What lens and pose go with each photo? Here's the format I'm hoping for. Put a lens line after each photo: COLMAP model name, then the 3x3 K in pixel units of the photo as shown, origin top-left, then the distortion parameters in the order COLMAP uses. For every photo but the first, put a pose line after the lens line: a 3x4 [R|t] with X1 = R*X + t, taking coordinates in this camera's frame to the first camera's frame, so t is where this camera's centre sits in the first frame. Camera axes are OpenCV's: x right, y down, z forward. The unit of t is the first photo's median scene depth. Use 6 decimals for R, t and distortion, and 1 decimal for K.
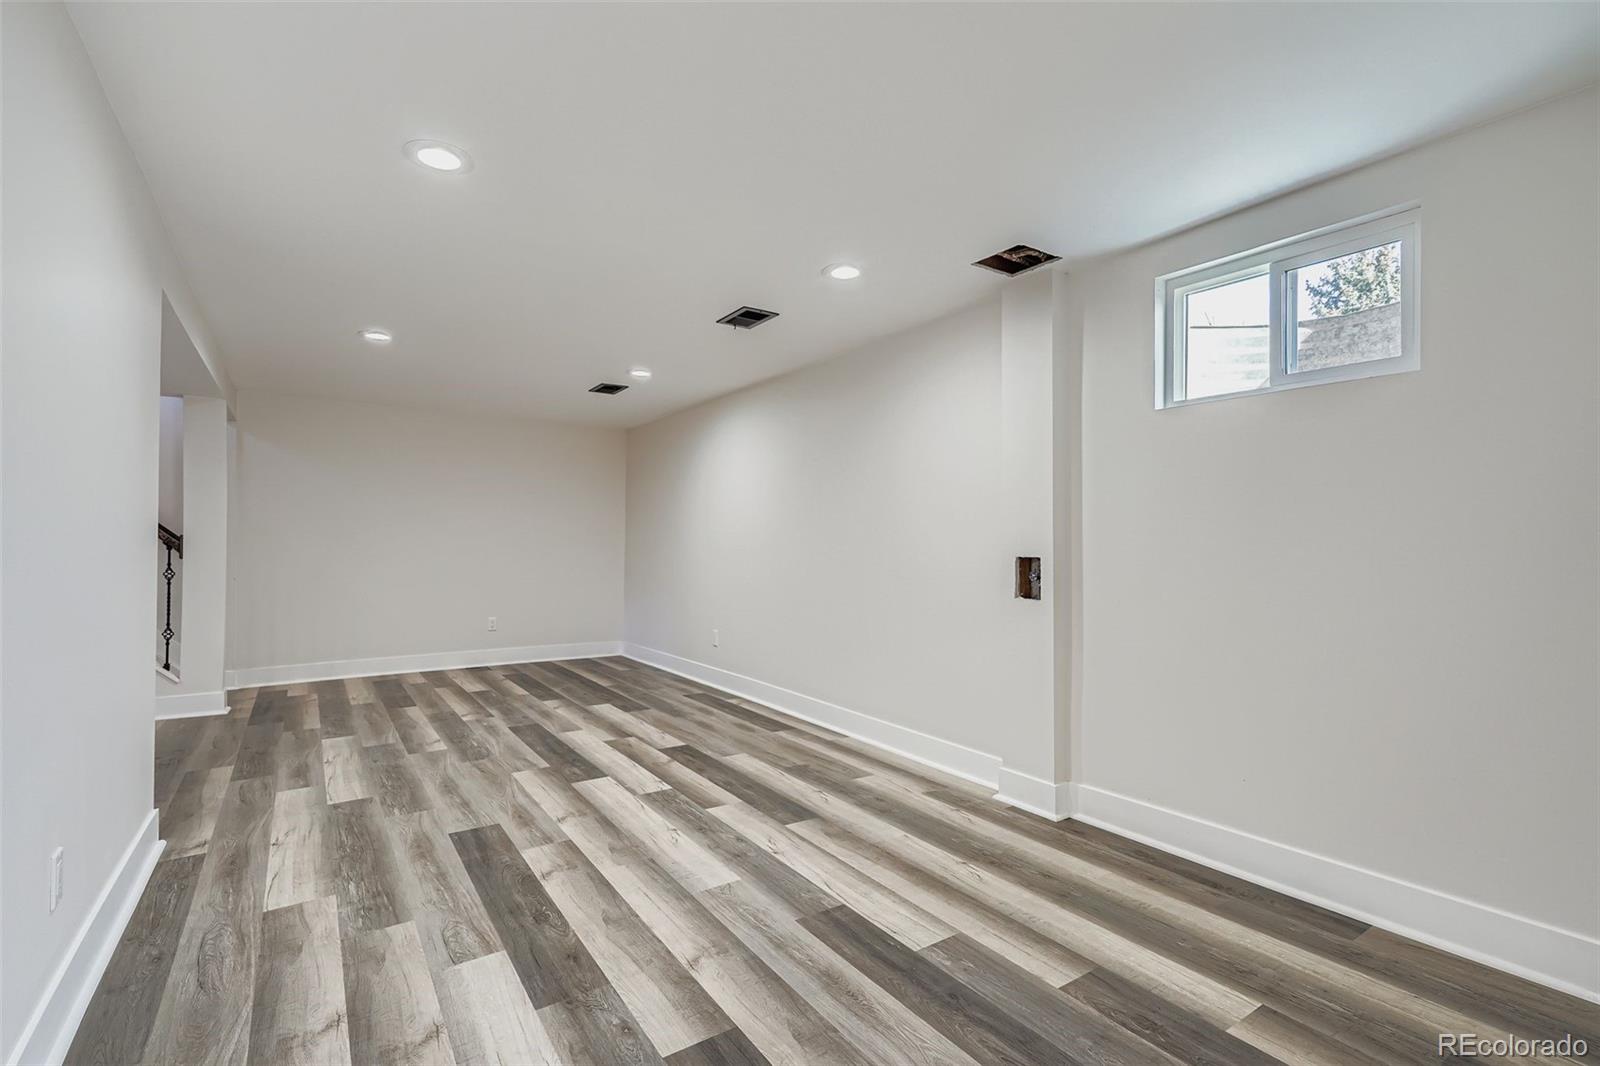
lens RADIAL K [[733.2, 0, 808.4], [0, 733.2, 529.2], [0, 0, 1]] dist [-0.001599, -0.000775]
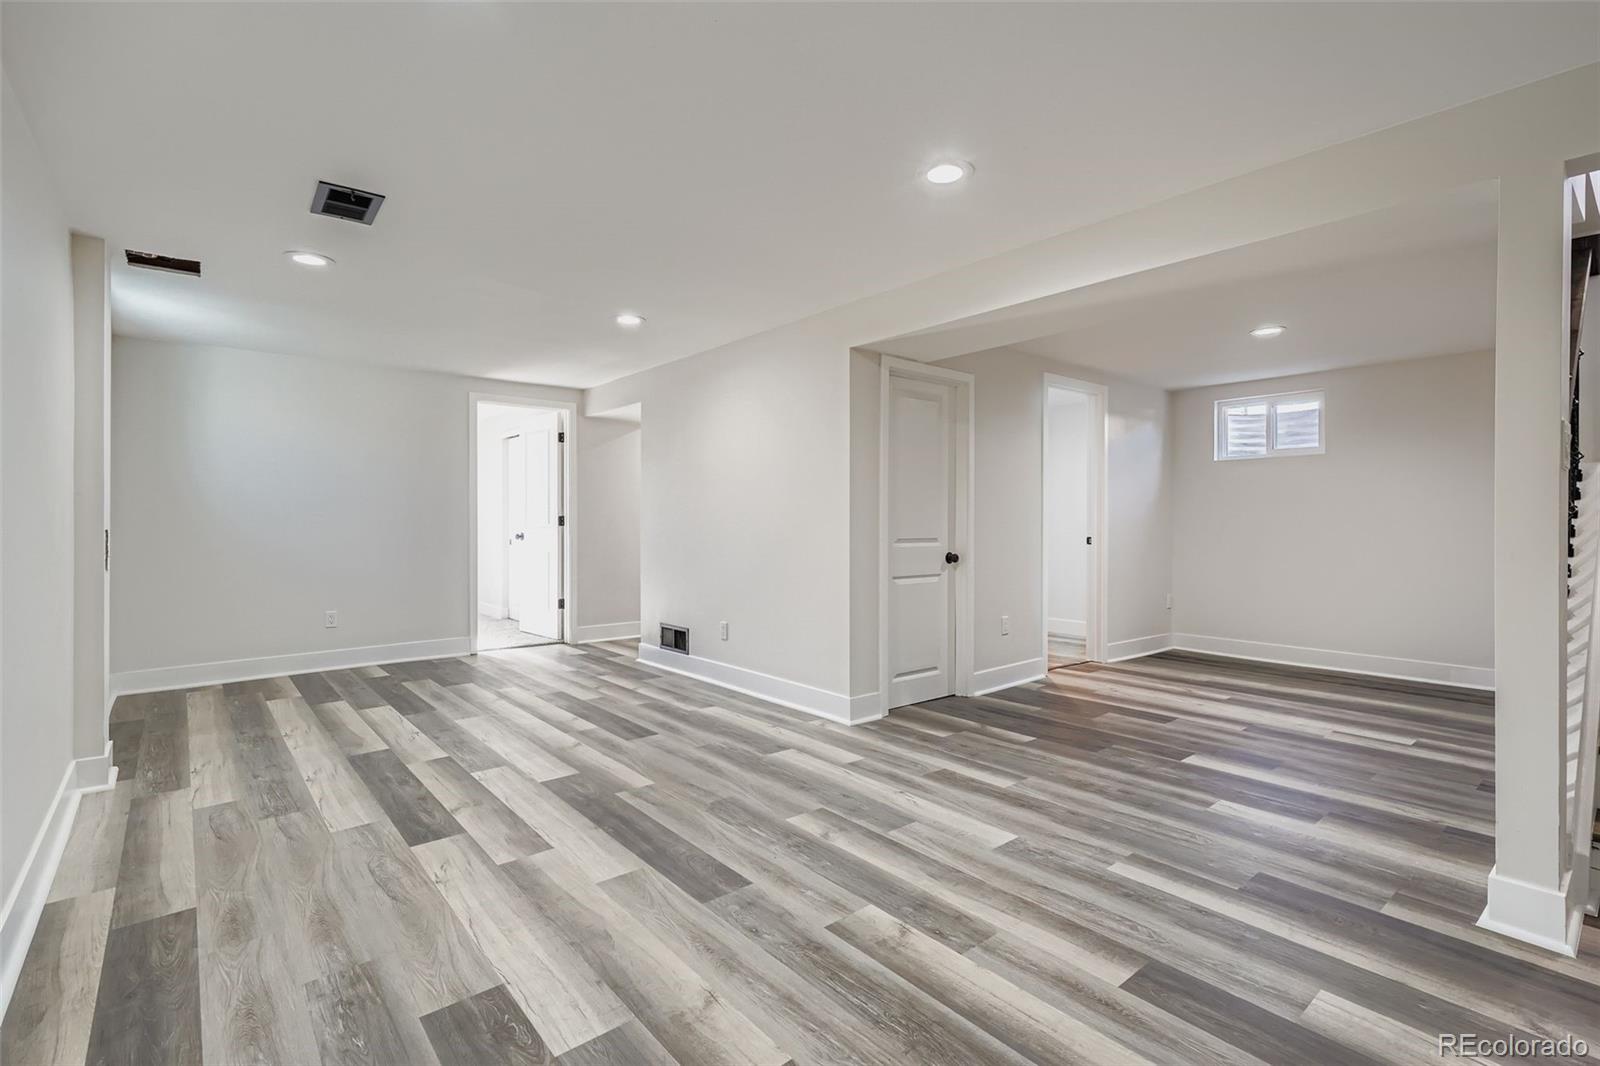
lens RADIAL K [[733.2, 0, 808.4], [0, 733.2, 529.2], [0, 0, 1]] dist [-0.001599, -0.000775]
pose [[-0.994691, -0.004057, -0.102827, -0.501417], [-0.002886, 0.999929, -0.011541, 0.040805], [0.102866, -0.011183, -0.994632, 1.910212]]
